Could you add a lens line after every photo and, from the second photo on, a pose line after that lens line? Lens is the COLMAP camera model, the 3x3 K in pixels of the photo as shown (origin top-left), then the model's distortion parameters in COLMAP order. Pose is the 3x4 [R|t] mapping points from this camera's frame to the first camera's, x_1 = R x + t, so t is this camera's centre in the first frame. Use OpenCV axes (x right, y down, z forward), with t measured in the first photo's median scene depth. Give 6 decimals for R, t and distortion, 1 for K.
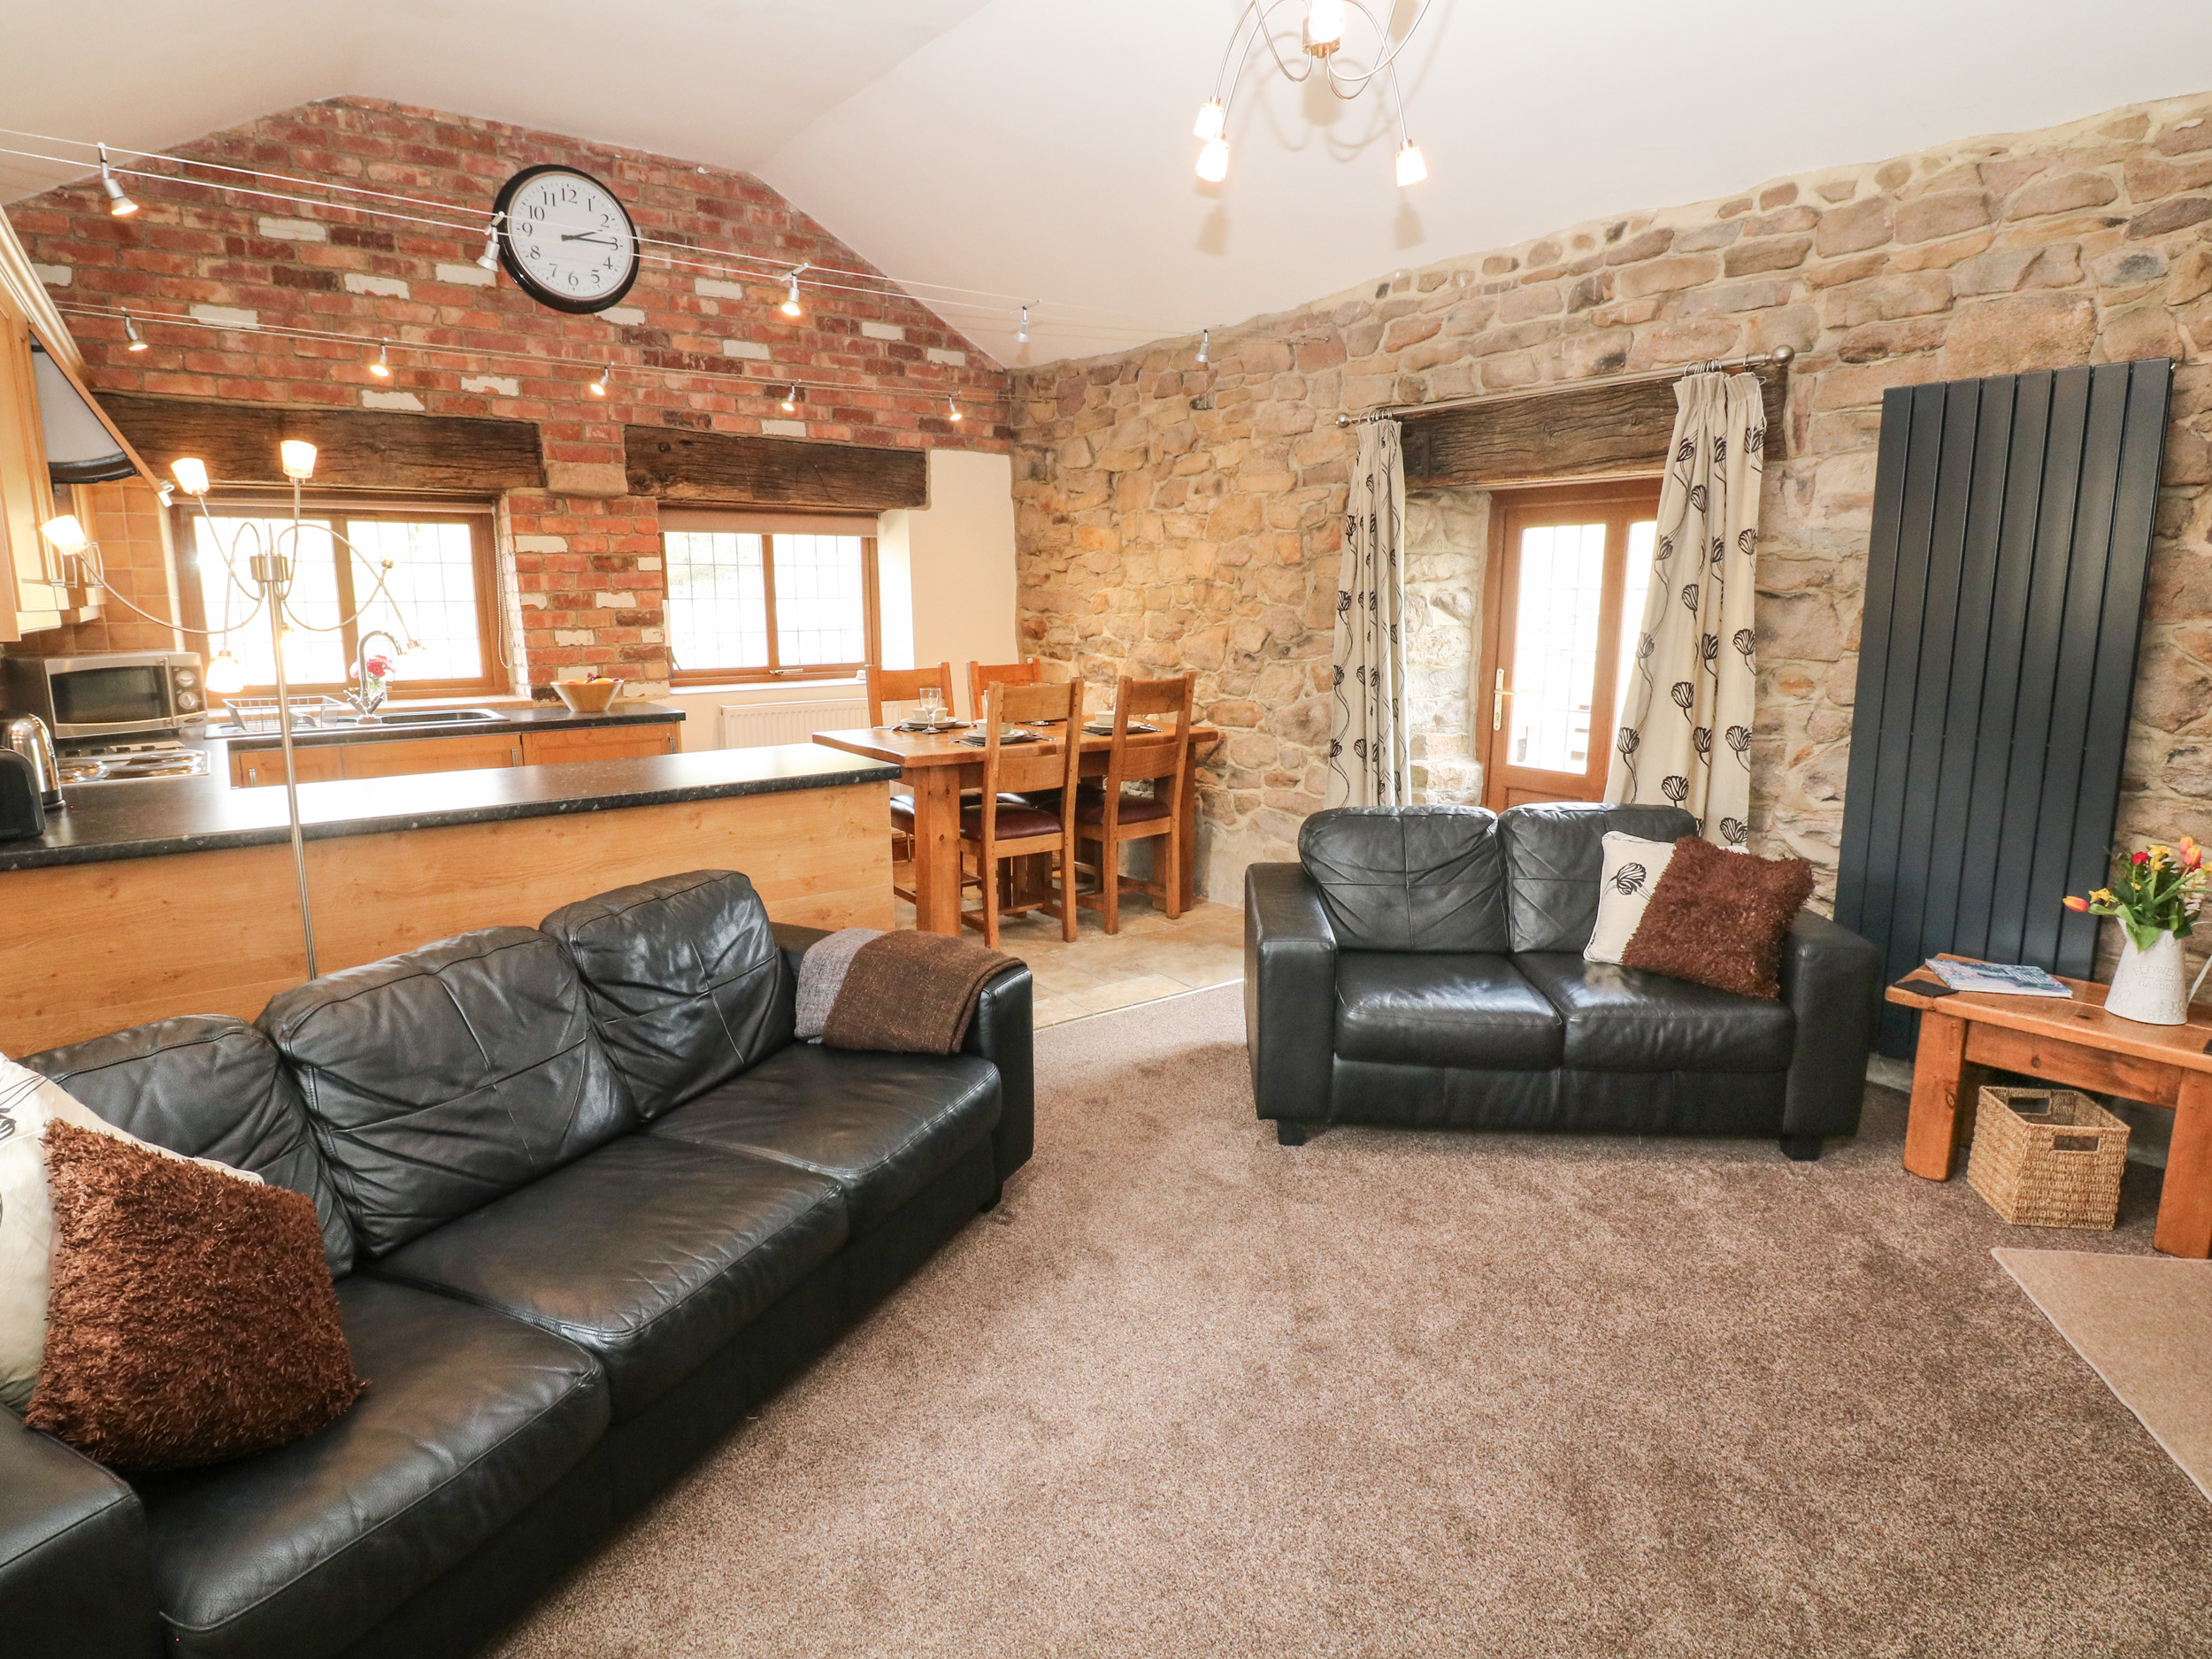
lens RADIAL K [[1201.2, 0, 1124.7], [0, 1201.2, 814.6], [0, 0, 1]] dist [-0.013147, -0.007224]
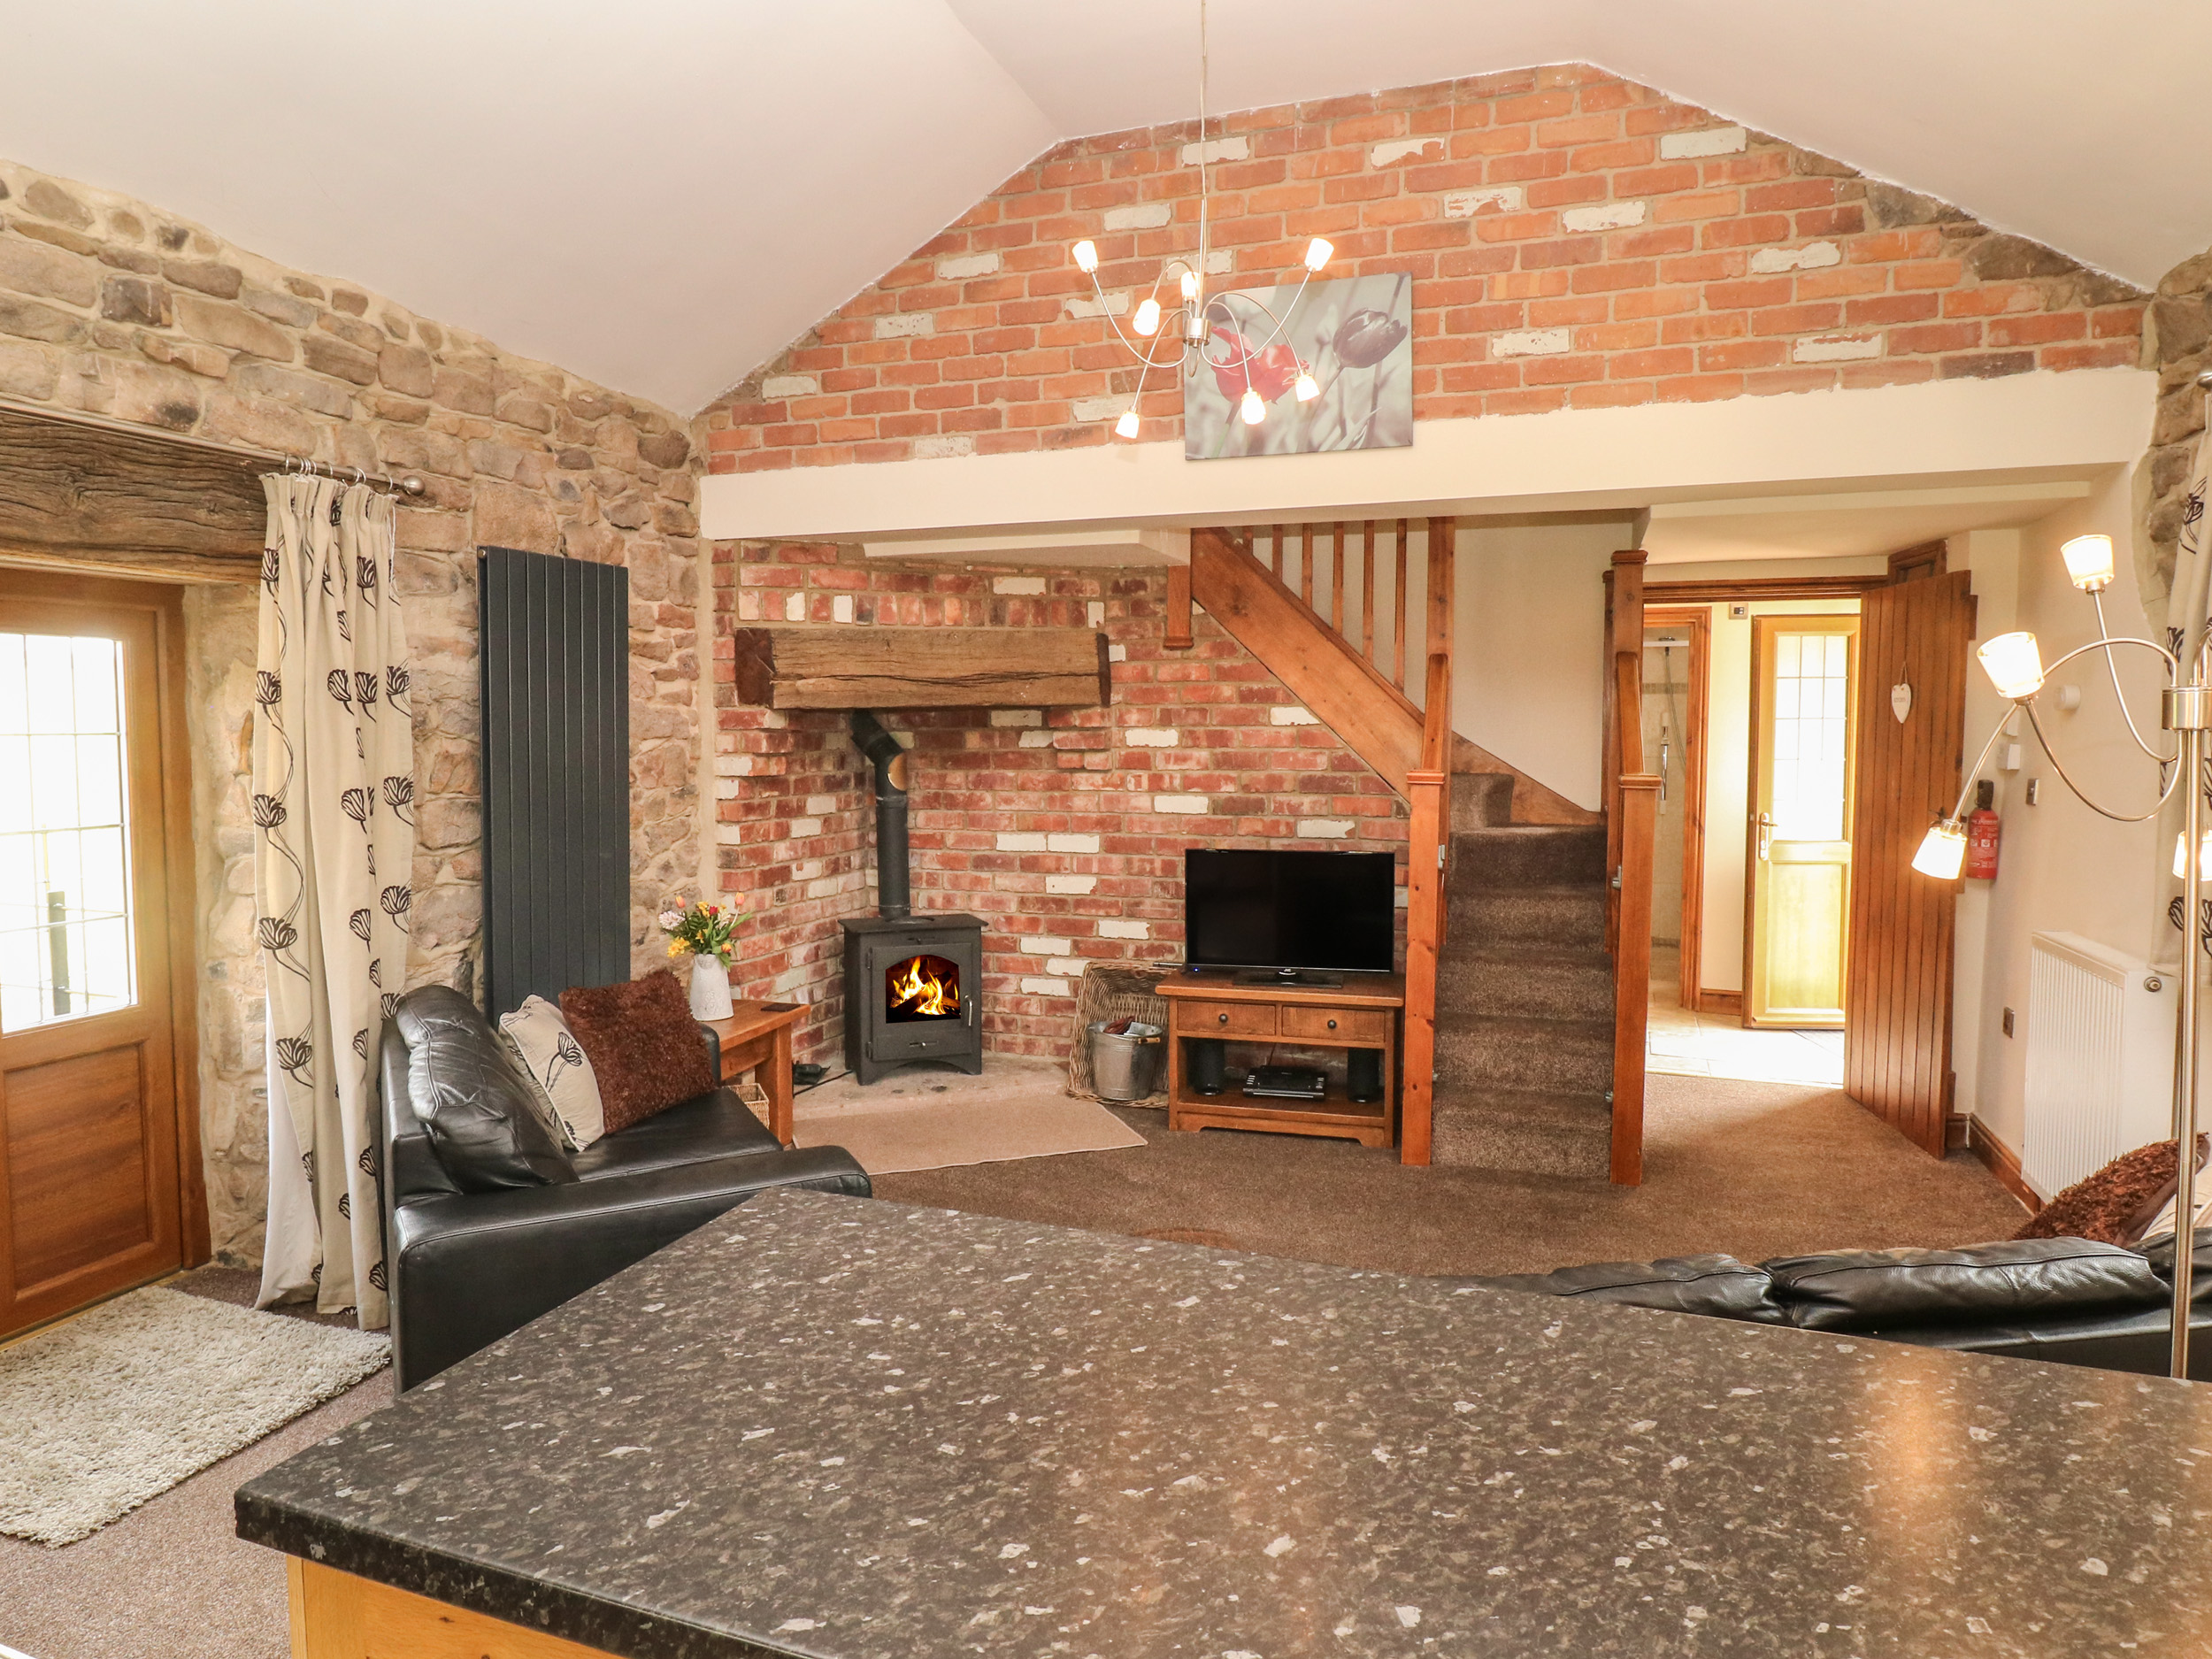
lens RADIAL K [[1347.7, 0, 1113.3], [0, 1347.7, 818.9], [0, 0, 1]] dist [-0.006925, -0.007958]
pose [[-0.545623, -0.059298, 0.835930, -0.416015], [0.153801, 0.973465, 0.169442, -0.144786], [-0.823796, 0.221018, -0.522025, 0.744081]]
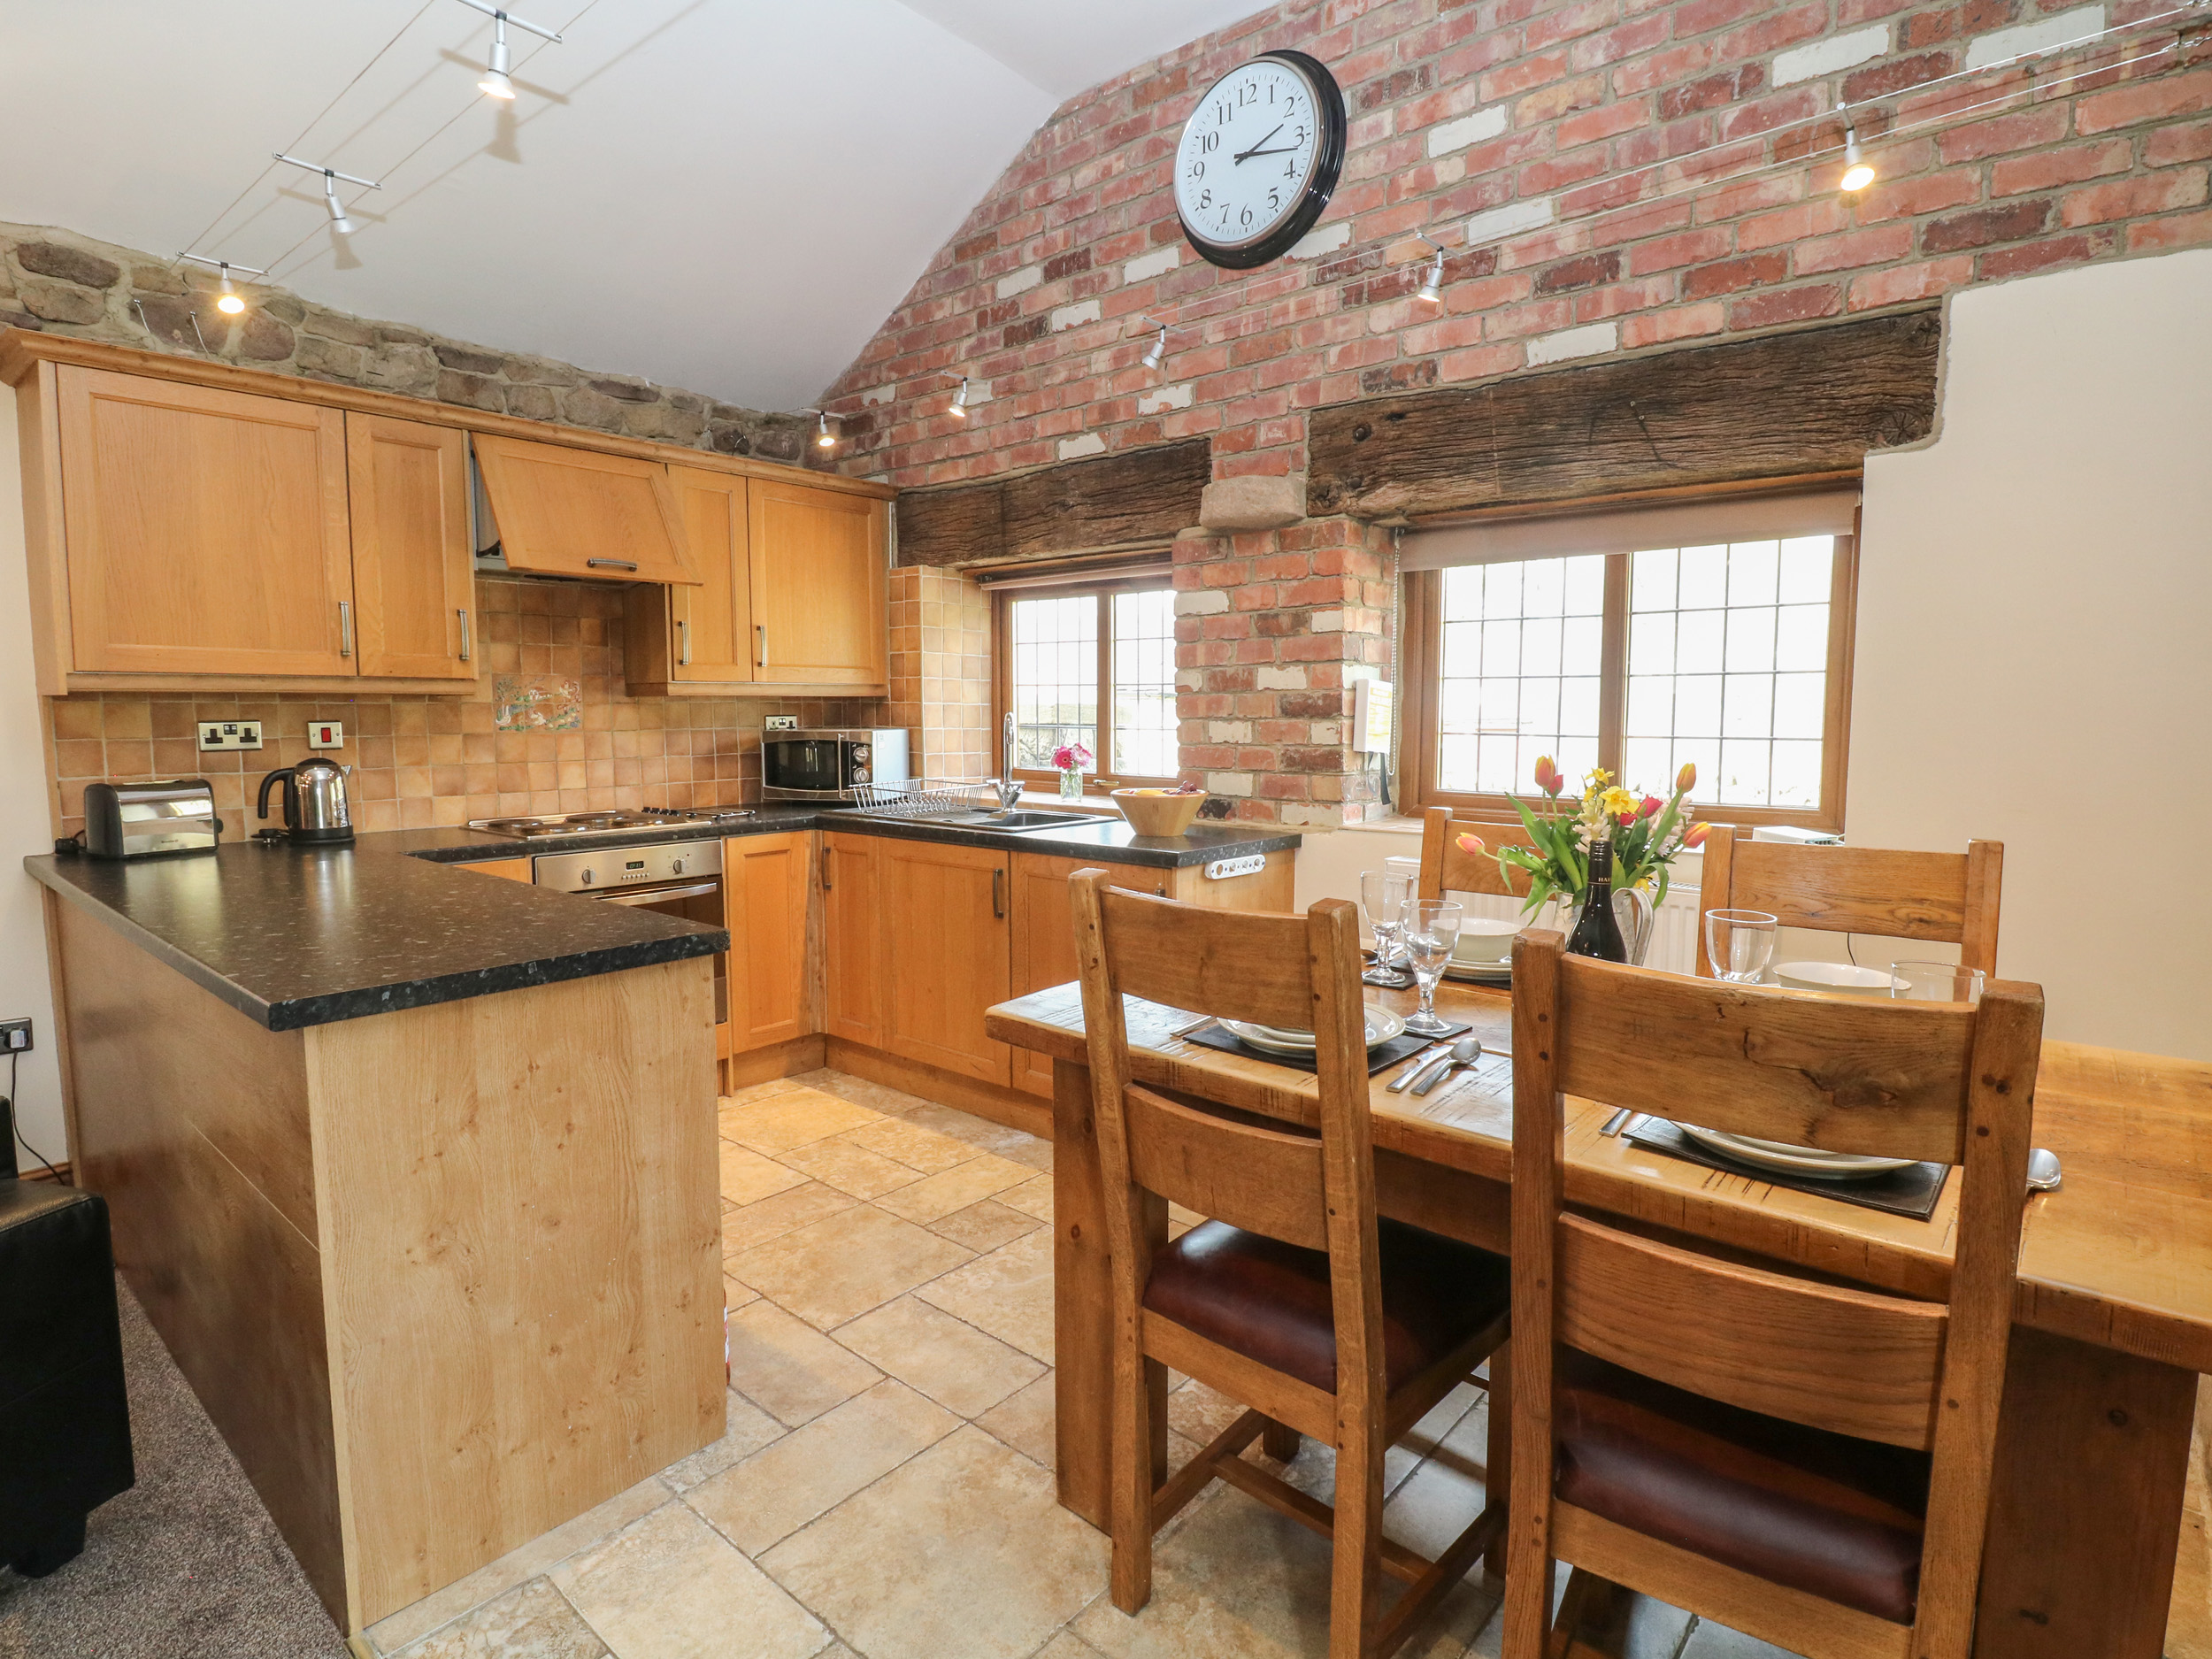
lens RADIAL K [[1151.8, 0, 1102.1], [0, 1151.8, 817.0], [0, 0, 1]] dist [-0.010683, -0.008369]
pose [[0.208688, 0.094228, -0.973432, 0.189222], [-0.178206, 0.982348, 0.056887, -0.125193], [0.961609, 0.161600, 0.221796, 0.795280]]
